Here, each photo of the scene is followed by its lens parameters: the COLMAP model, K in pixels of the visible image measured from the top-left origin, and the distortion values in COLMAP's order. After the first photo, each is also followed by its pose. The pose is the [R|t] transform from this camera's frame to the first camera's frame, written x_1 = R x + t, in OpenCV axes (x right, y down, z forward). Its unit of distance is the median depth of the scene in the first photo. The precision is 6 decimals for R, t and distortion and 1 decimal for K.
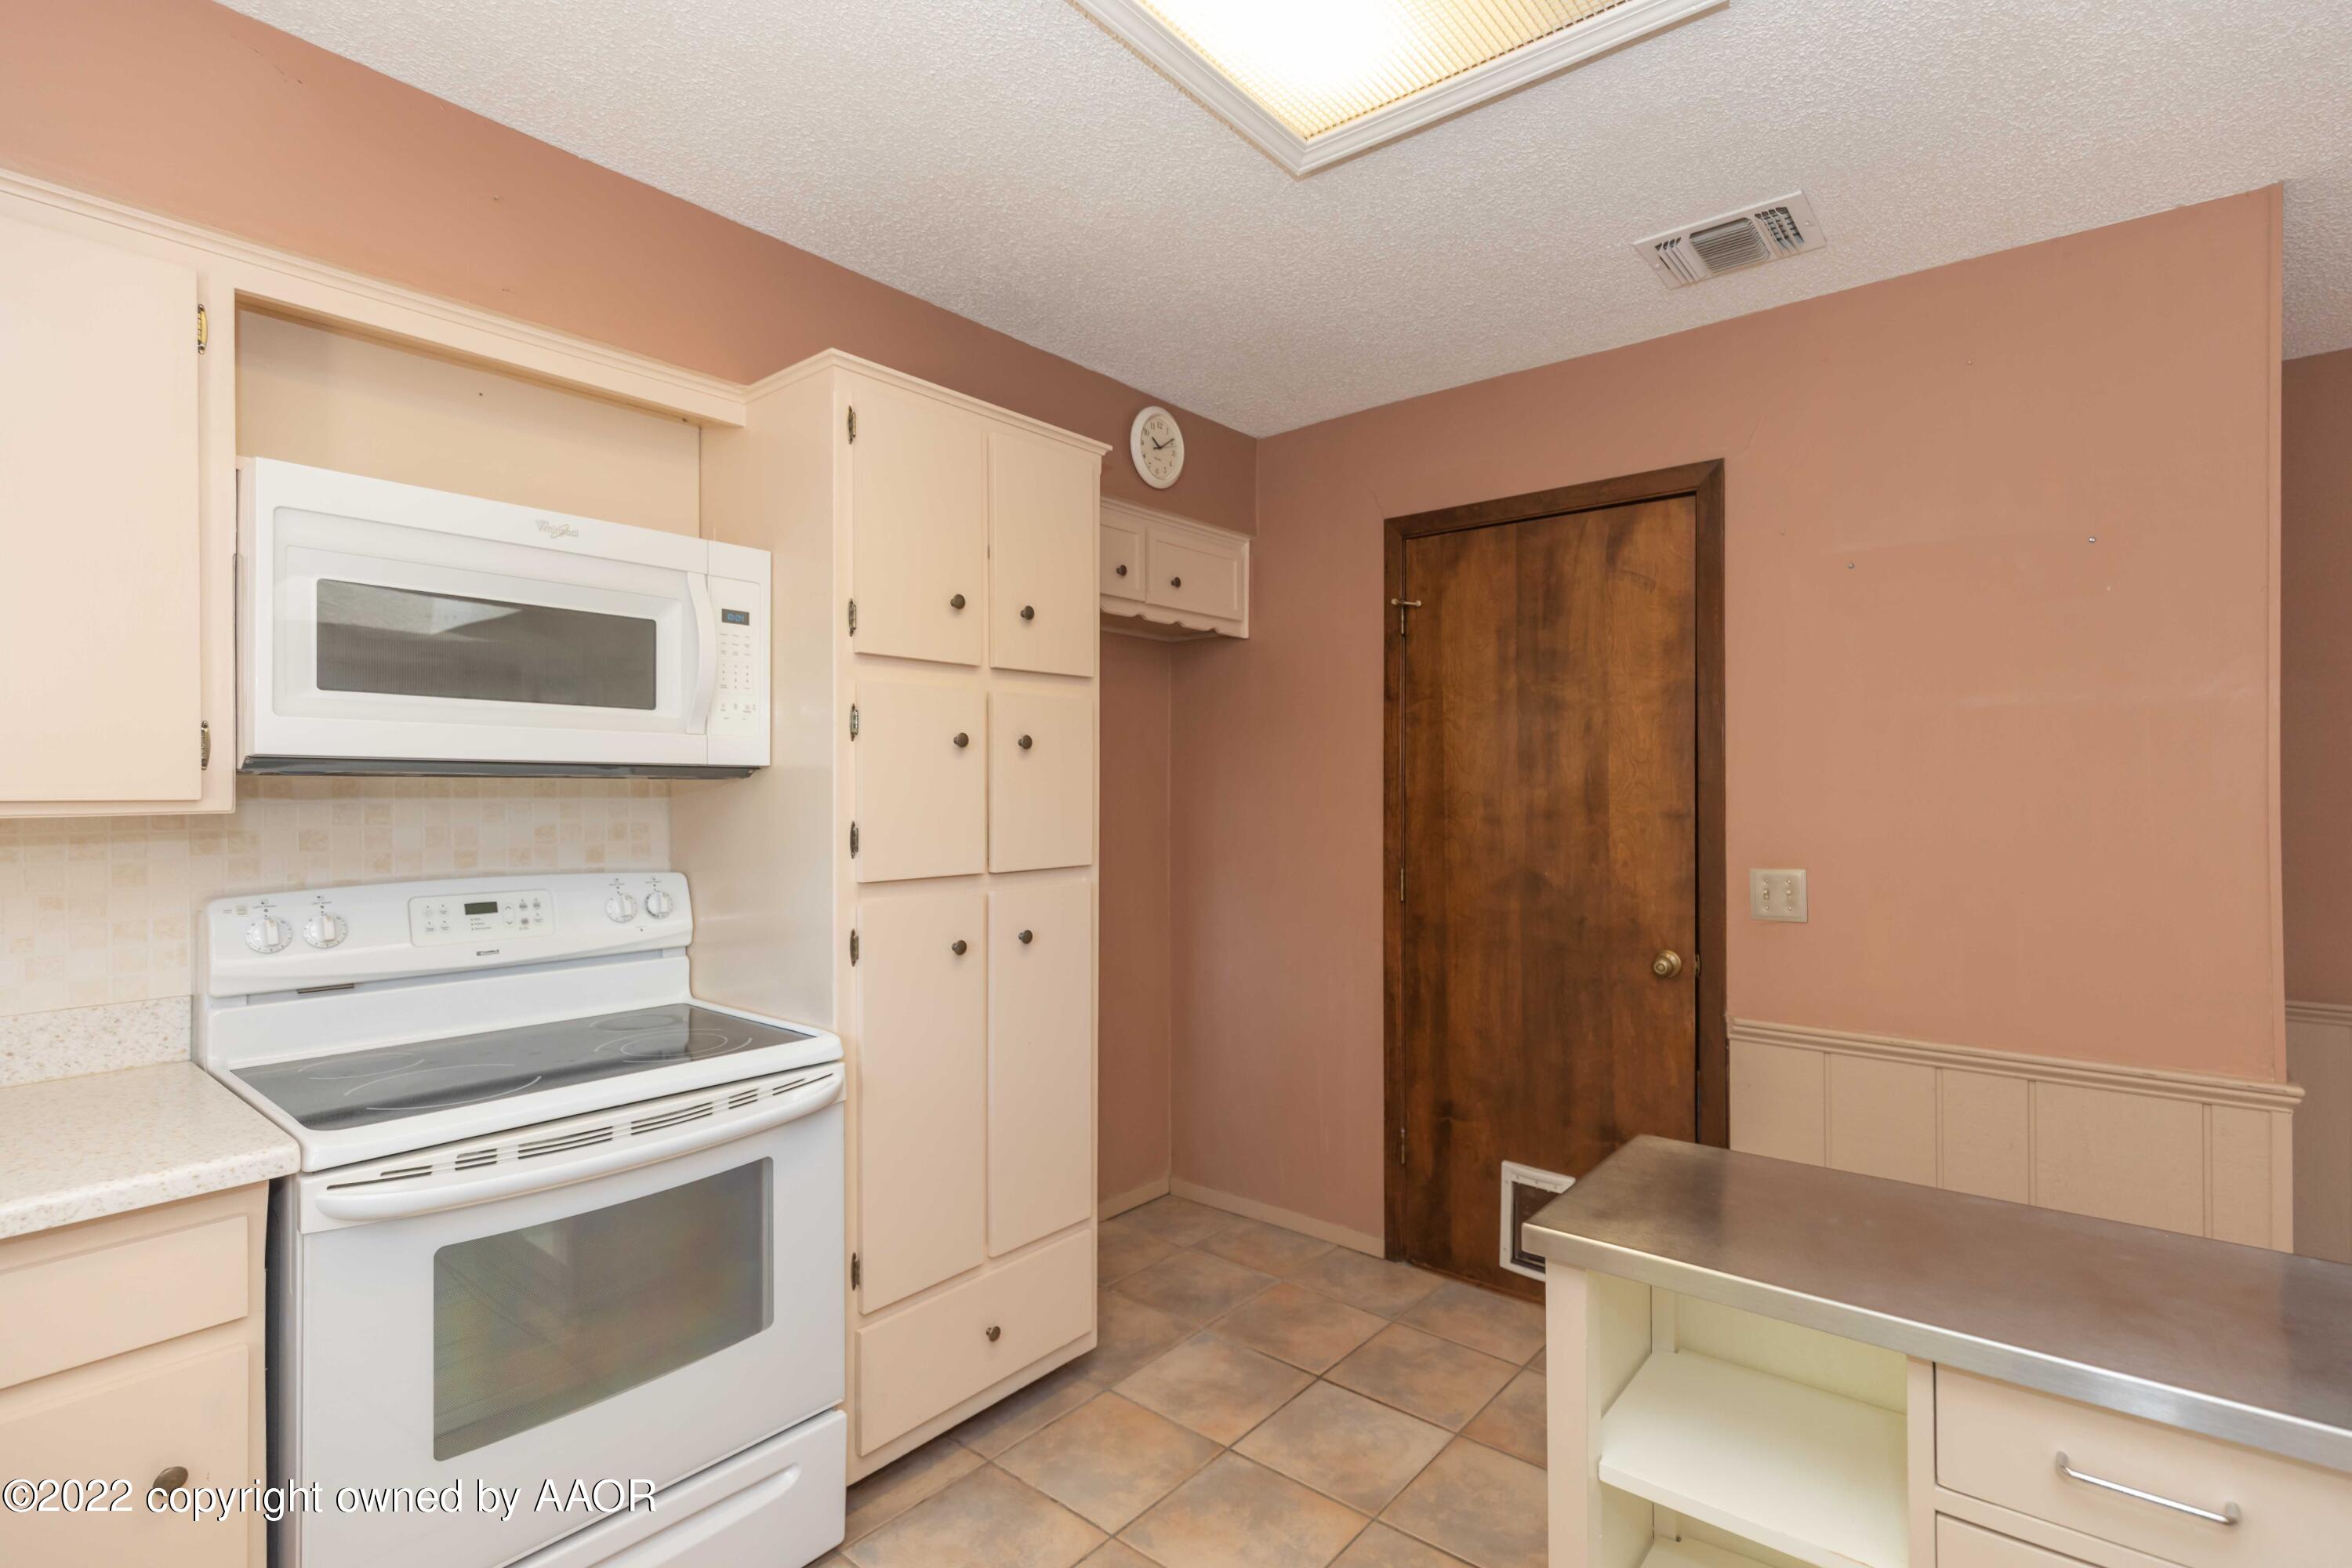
lens RADIAL K [[1092.7, 0, 1174.6], [0, 1092.7, 792.1], [0, 0, 1]] dist [-0.002305, -0.000138]
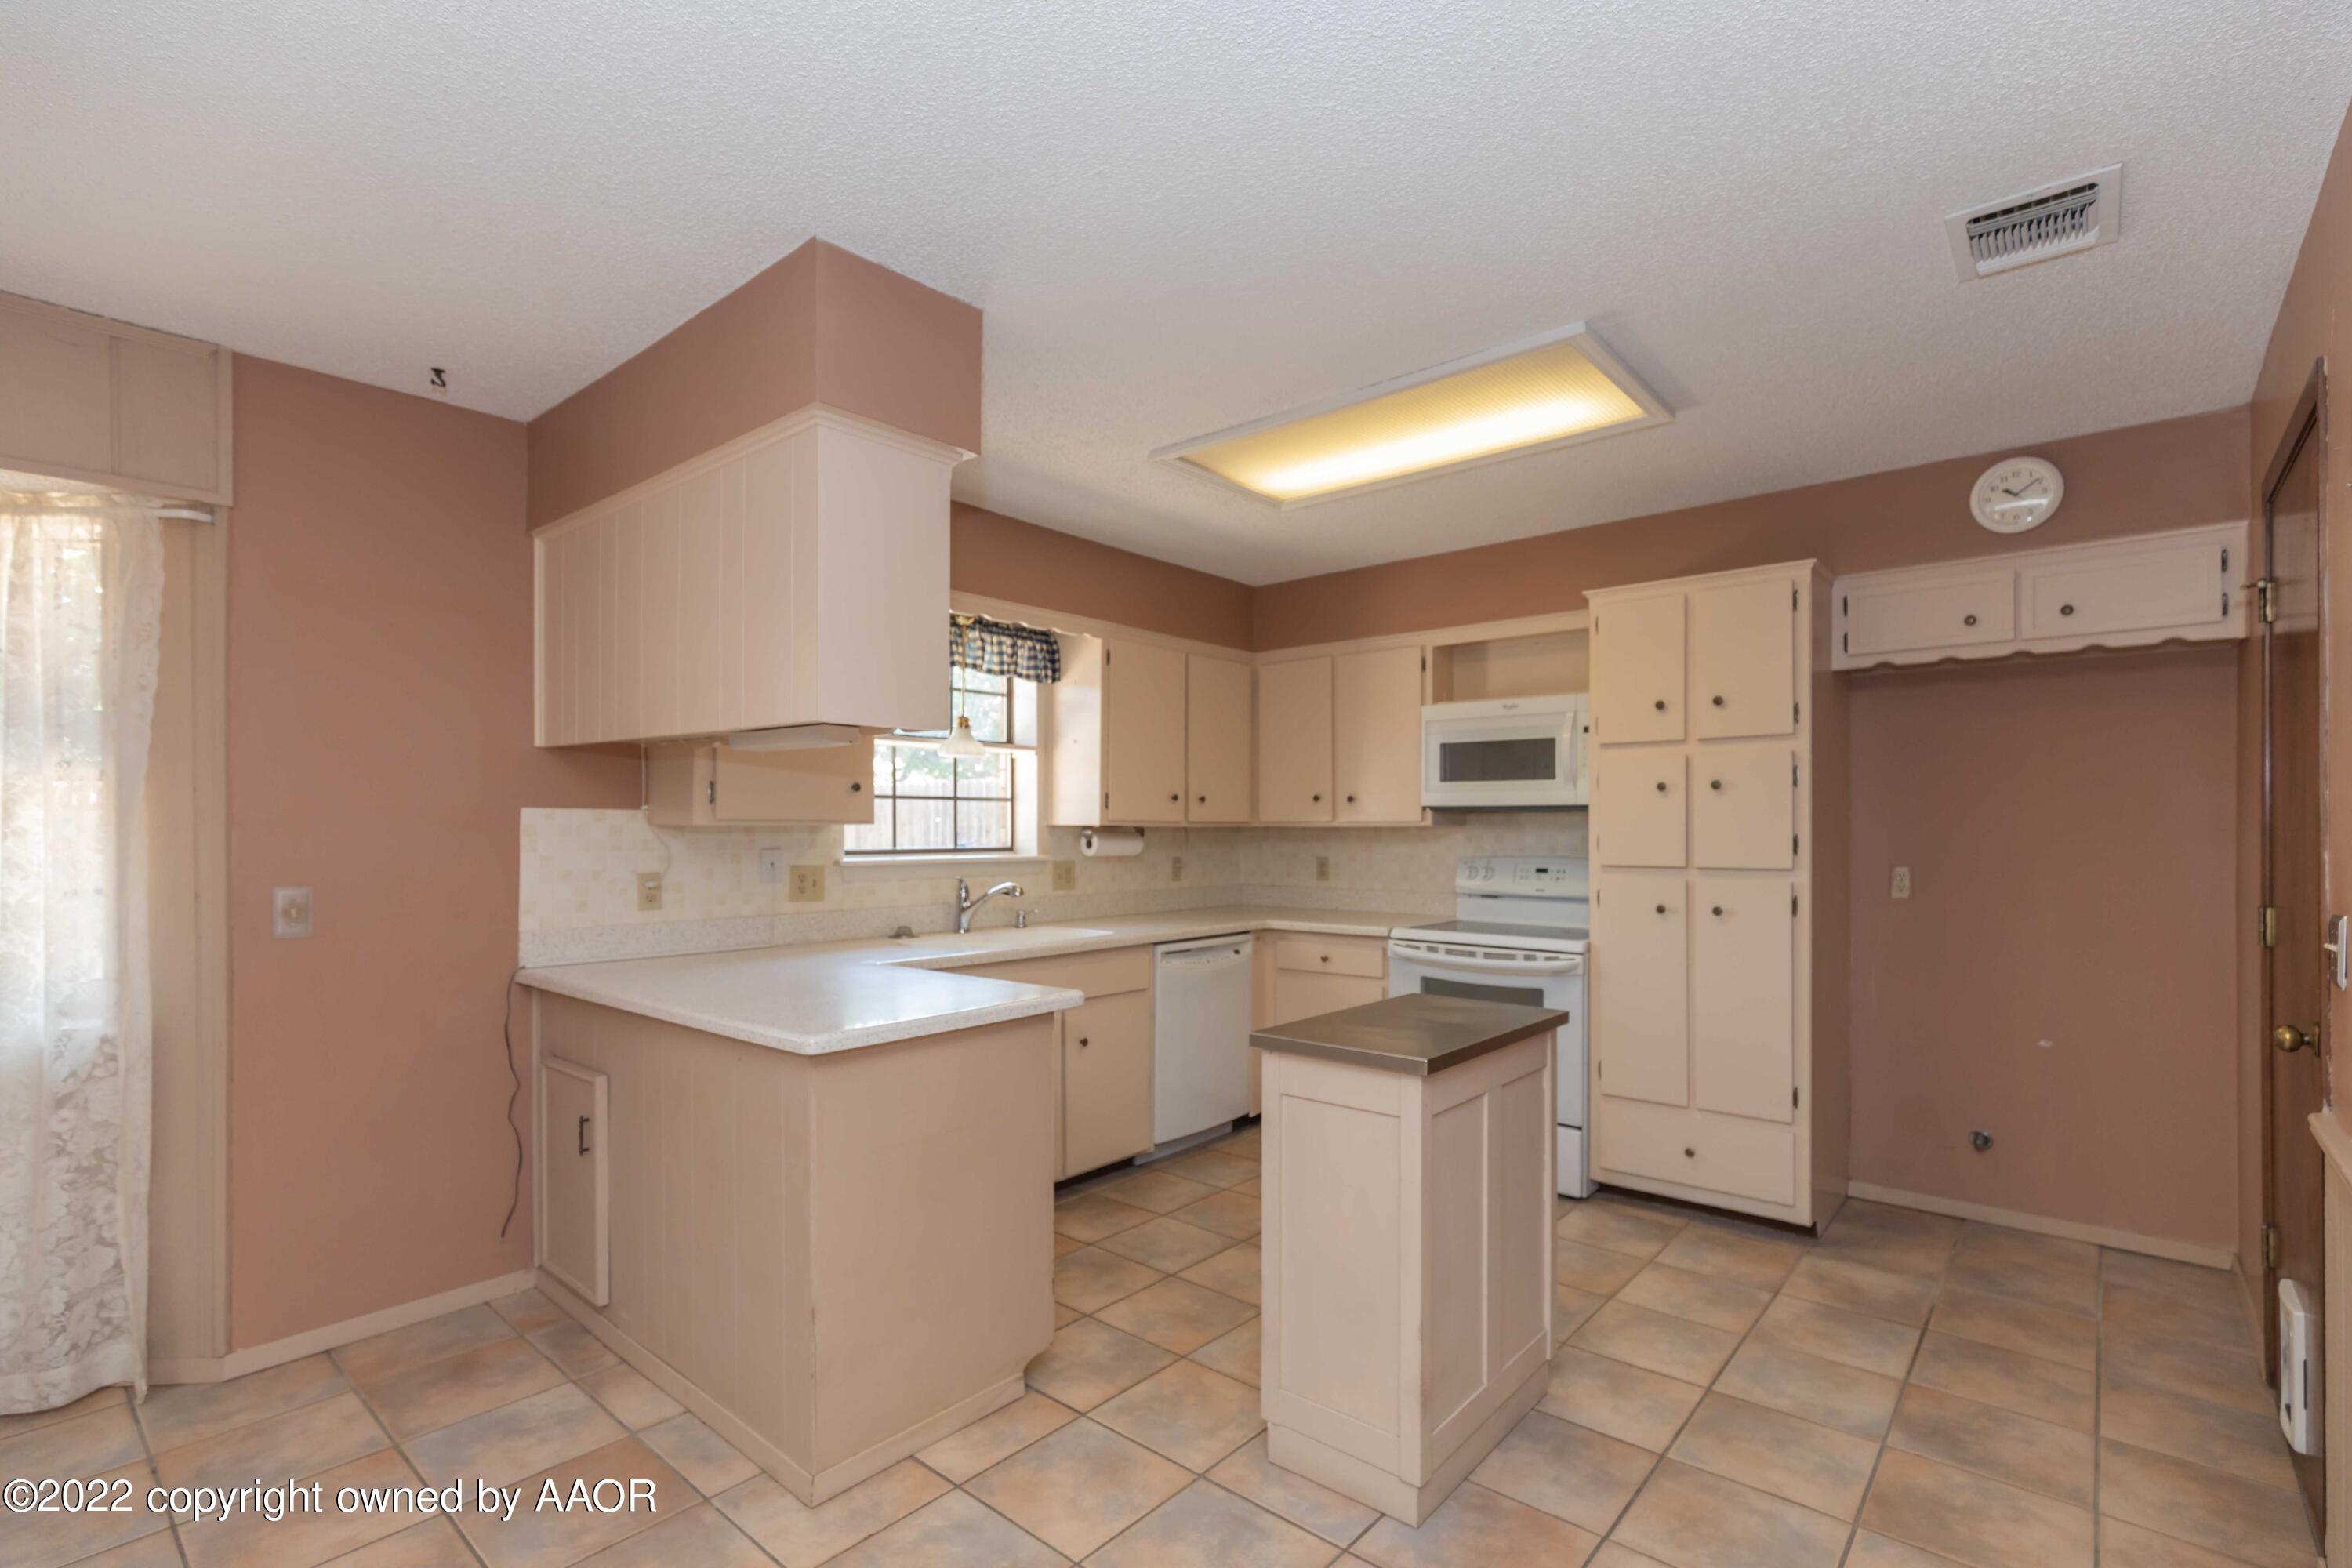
lens RADIAL K [[1070.3, 0, 1222.4], [0, 1070.3, 822.9], [0, 0, 1]] dist [0.003647, 0.000088]
pose [[0.003294, -0.004373, -0.999985, 1.476642], [-0.001276, 0.999990, -0.004377, 0.017152], [0.999994, 0.001290, 0.003288, 0.312334]]
